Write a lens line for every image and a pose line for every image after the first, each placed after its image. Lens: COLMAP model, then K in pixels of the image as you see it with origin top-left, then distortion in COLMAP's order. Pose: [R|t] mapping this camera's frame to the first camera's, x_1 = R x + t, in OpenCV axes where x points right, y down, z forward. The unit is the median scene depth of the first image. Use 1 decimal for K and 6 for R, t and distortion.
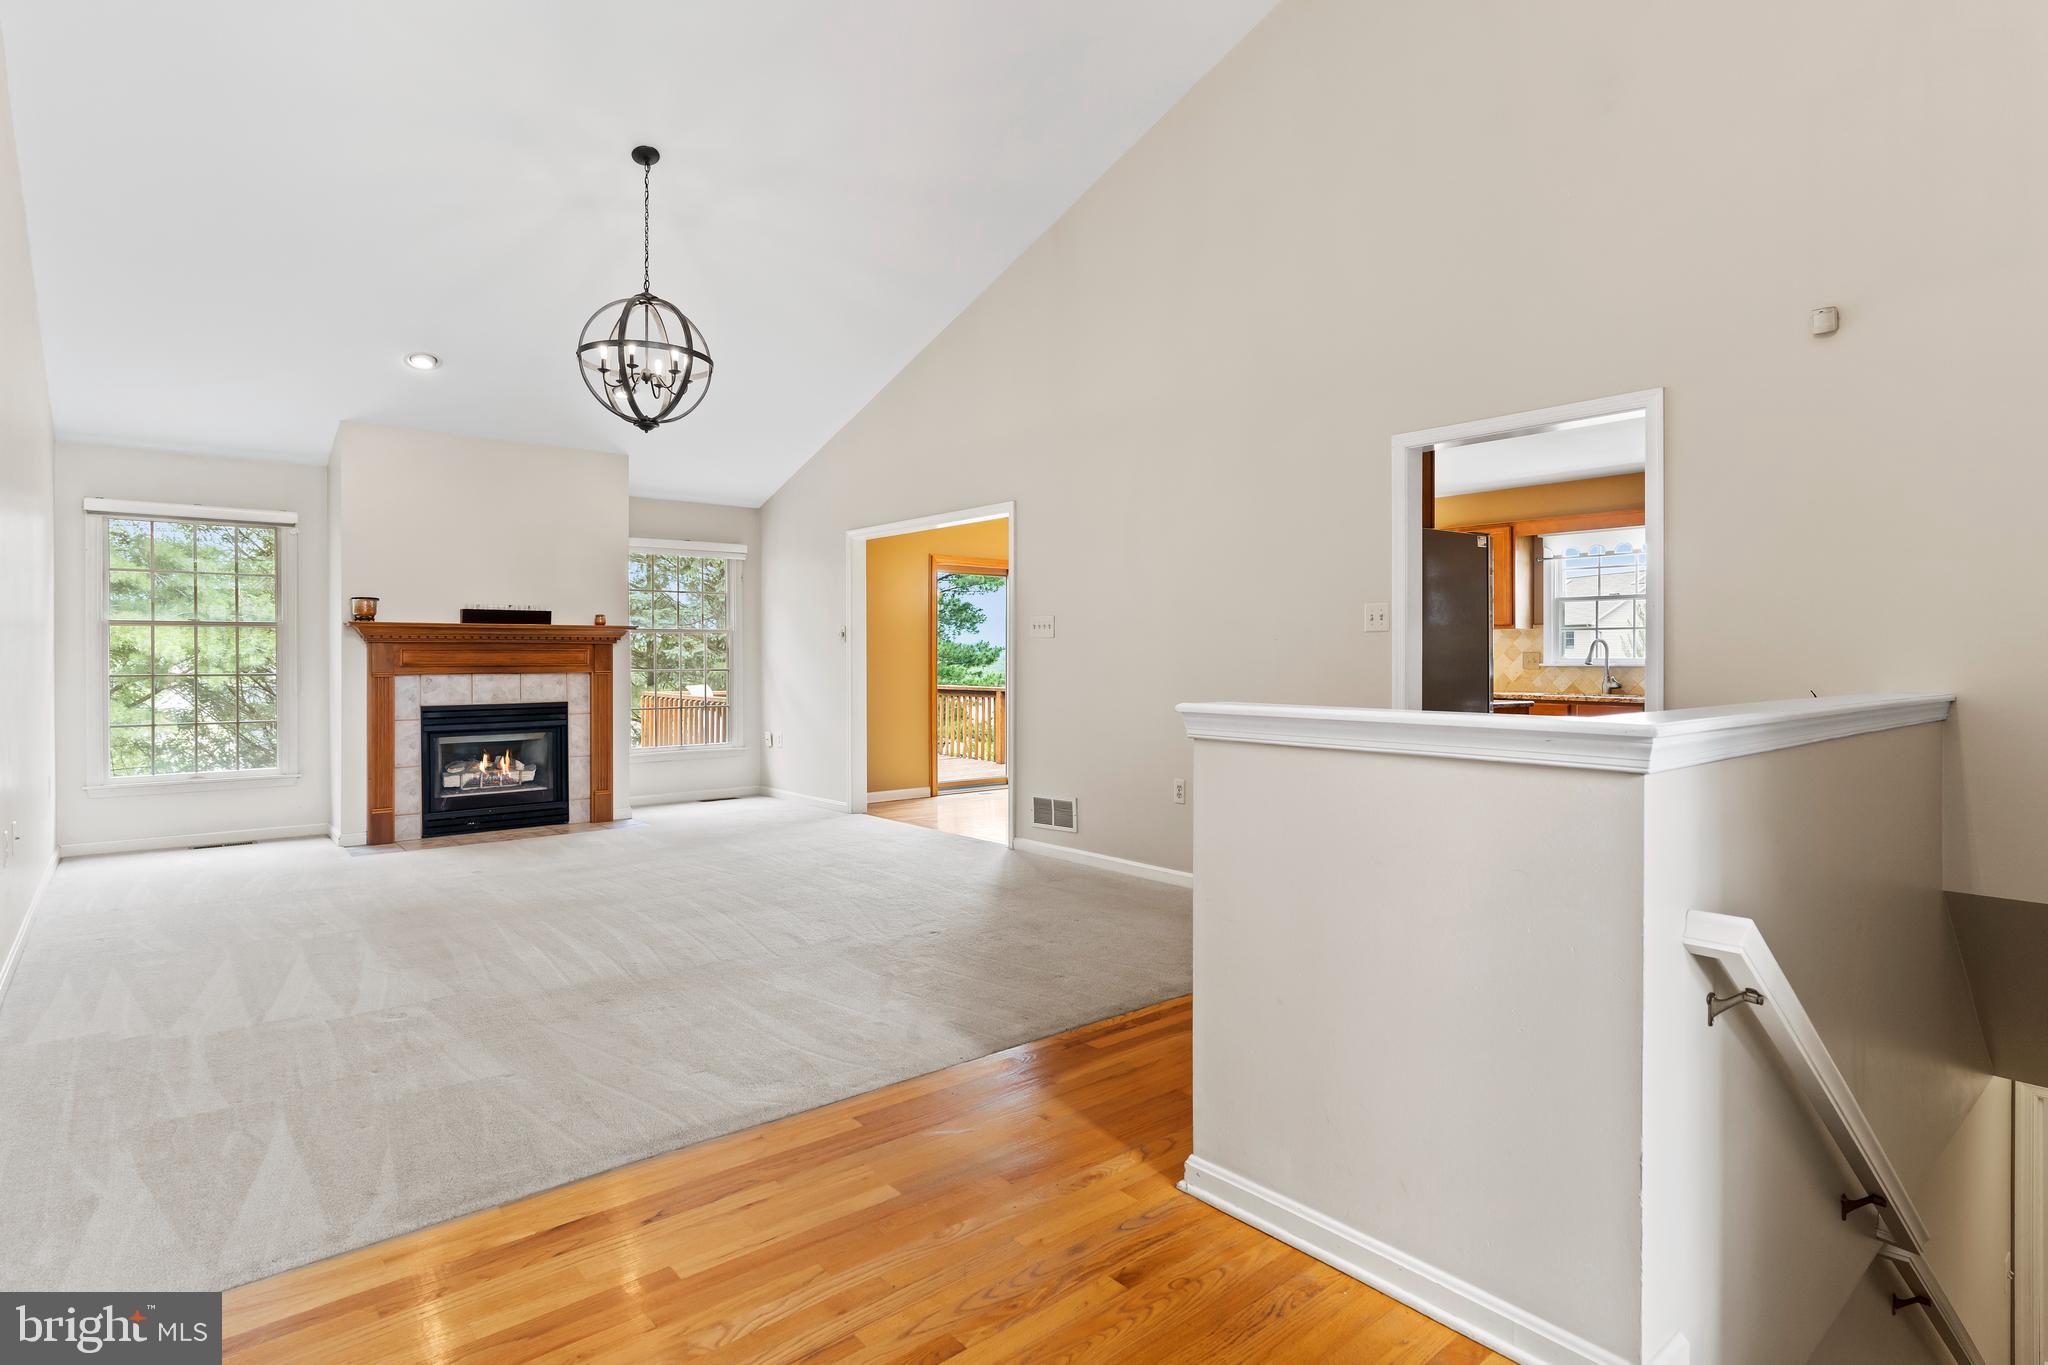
lens RADIAL K [[1058.7, 0, 1020.4], [0, 1058.7, 662.3], [0, 0, 1]] dist [-0.007843, 0.005349]
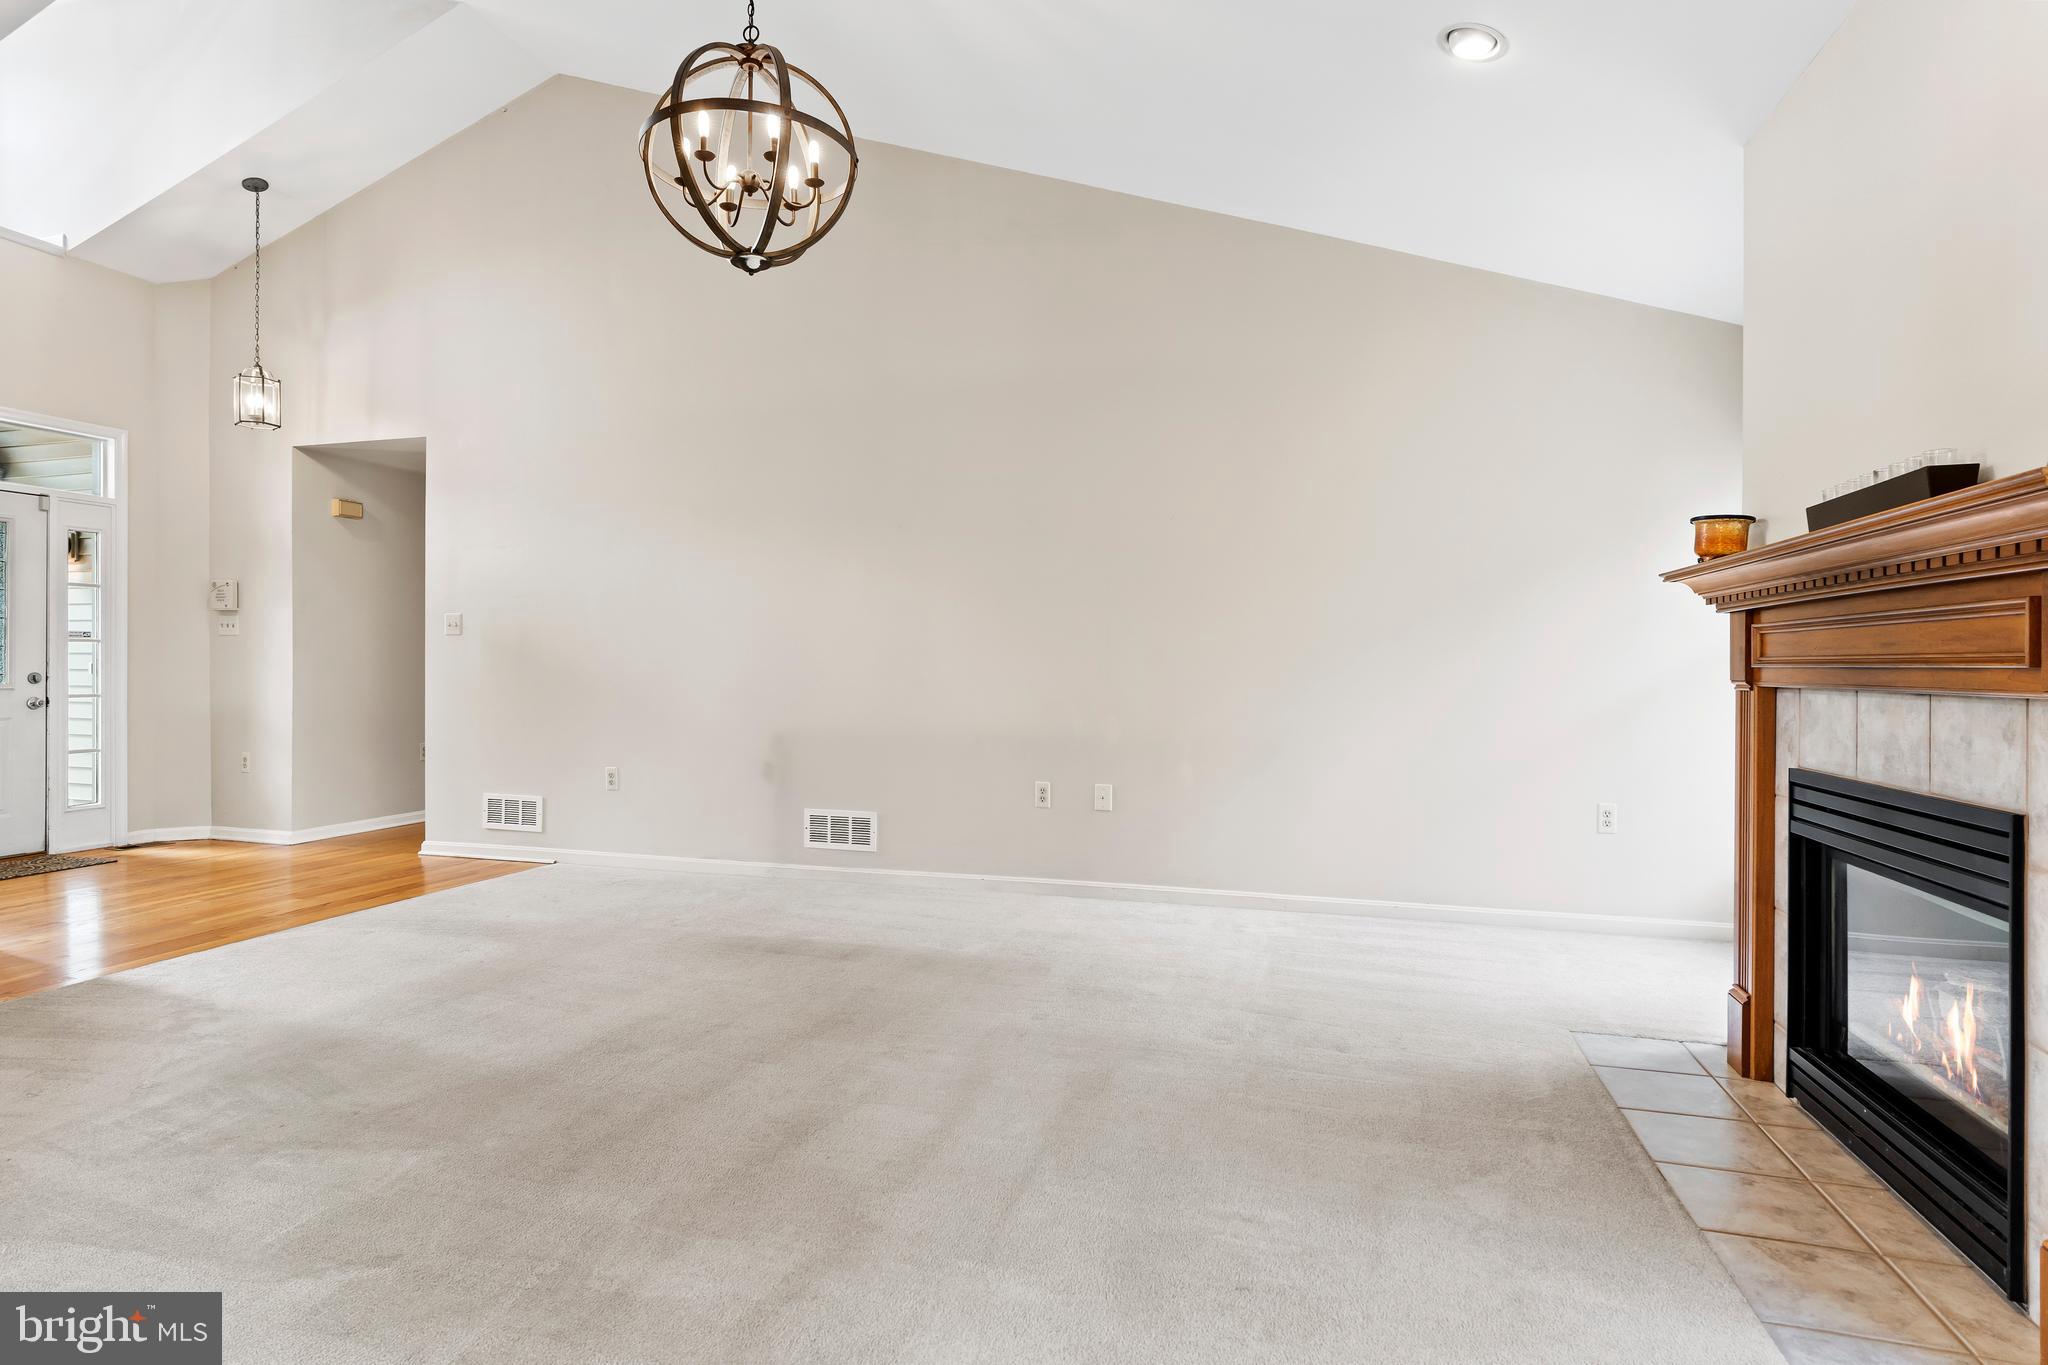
lens RADIAL K [[1058.7, 0, 1006.3], [0, 1058.7, 669.5], [0, 0, 1]] dist [-0.007843, 0.005349]
pose [[-0.836725, -0.002801, -0.547616, -0.115077], [-0.007640, 0.999949, 0.006558, 0.005096], [0.547570, 0.009671, -0.836704, 1.163867]]
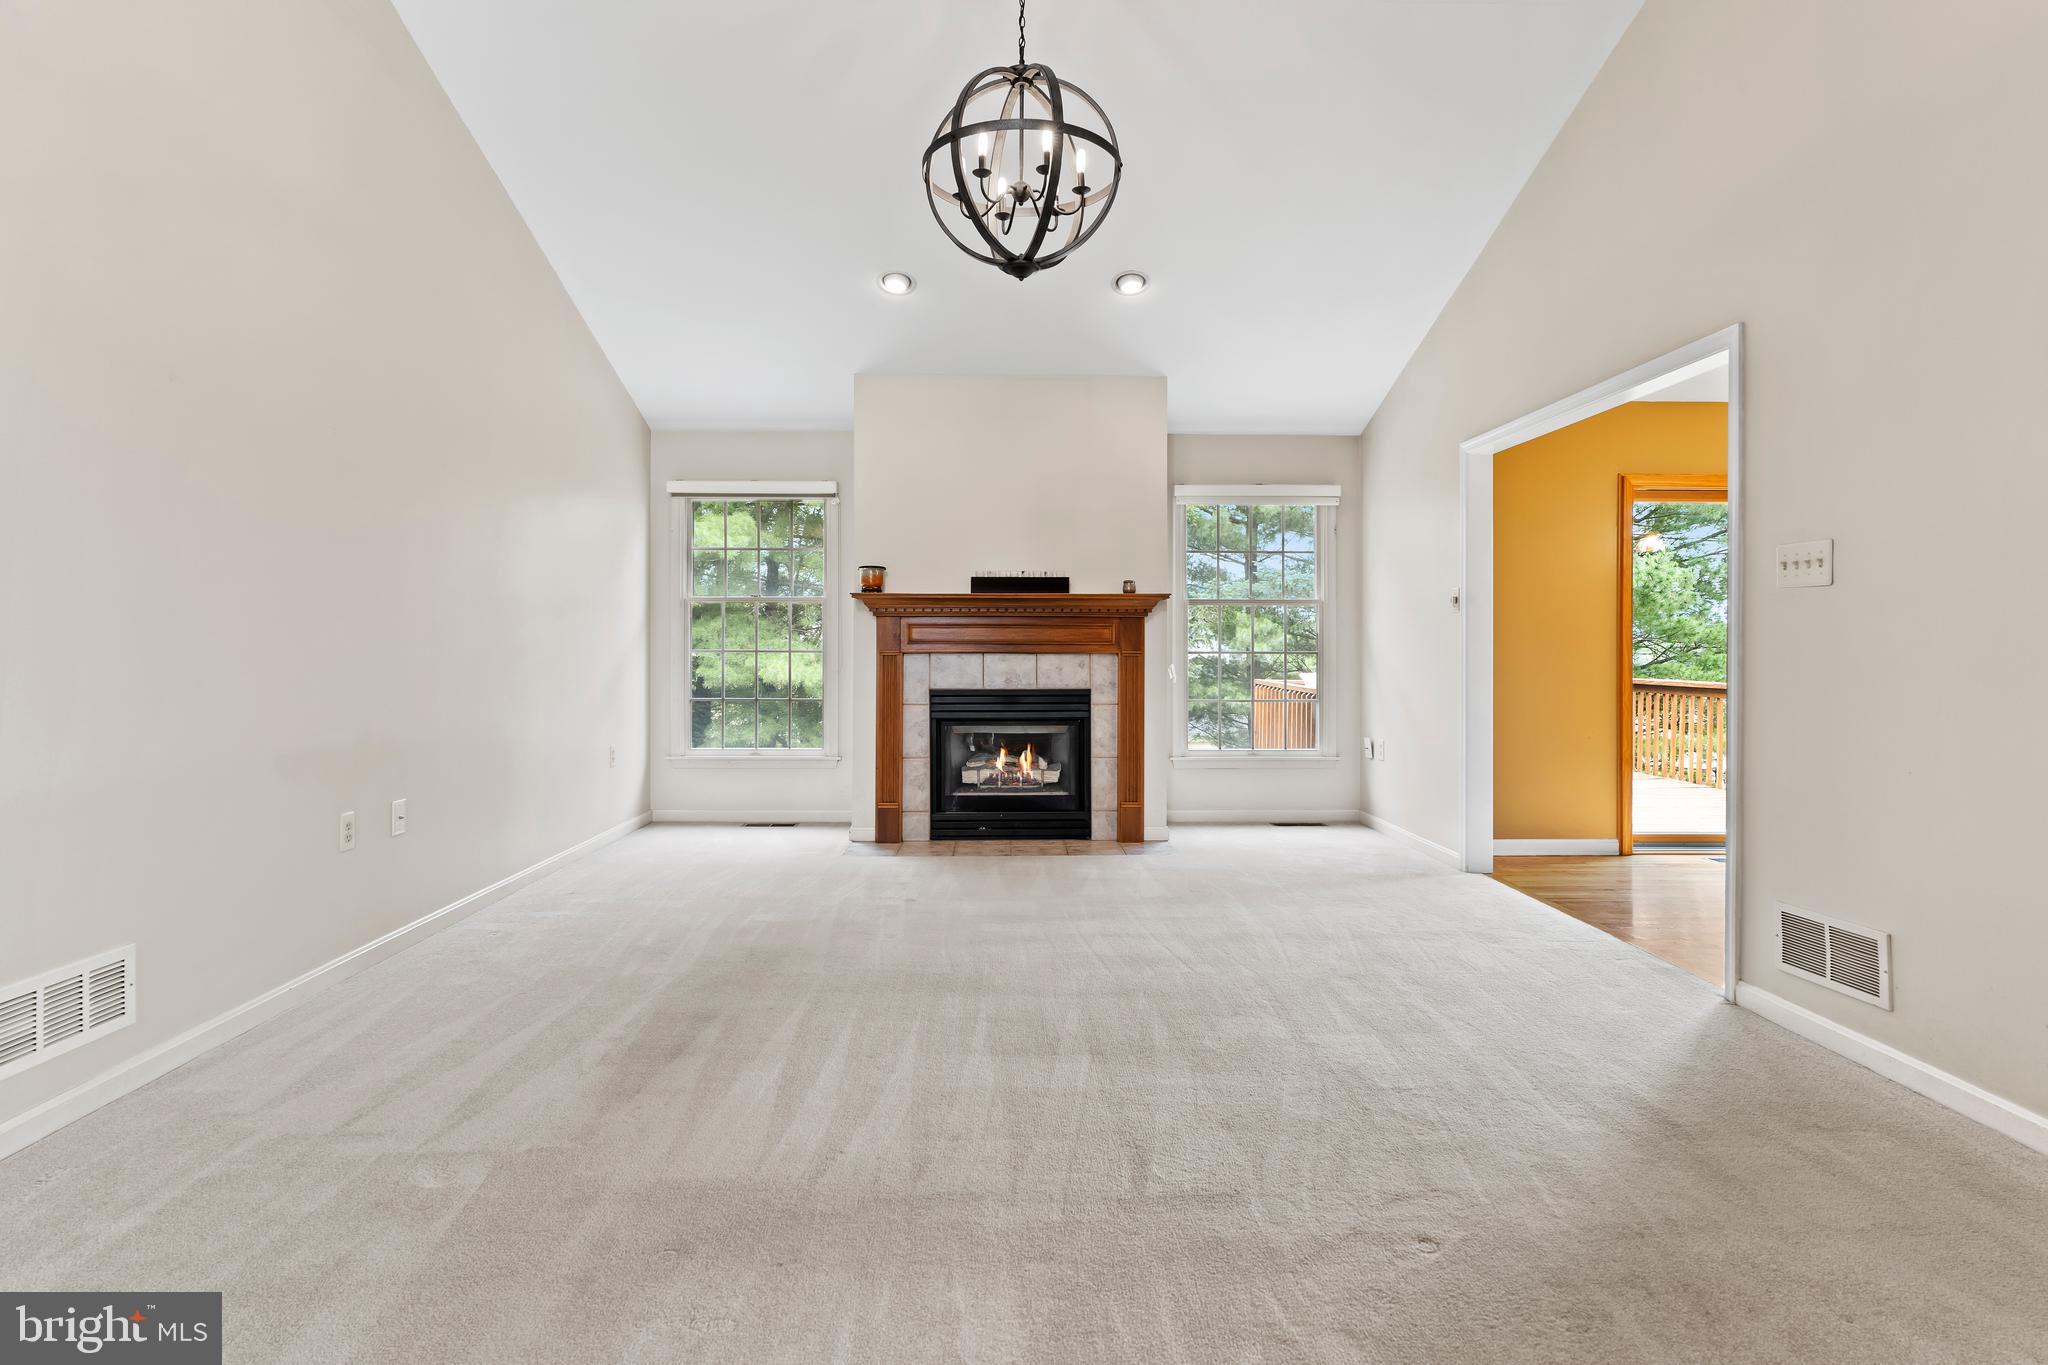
lens RADIAL K [[1058.7, 0, 1023.2], [0, 1058.7, 638.4], [0, 0, 1]] dist [-0.007843, 0.005349]
pose [[0.781454, -0.000108, -0.623963, 0.040018], [-0.007261, 0.999931, -0.009268, 0.007155], [0.623921, 0.011773, 0.781399, 0.362257]]
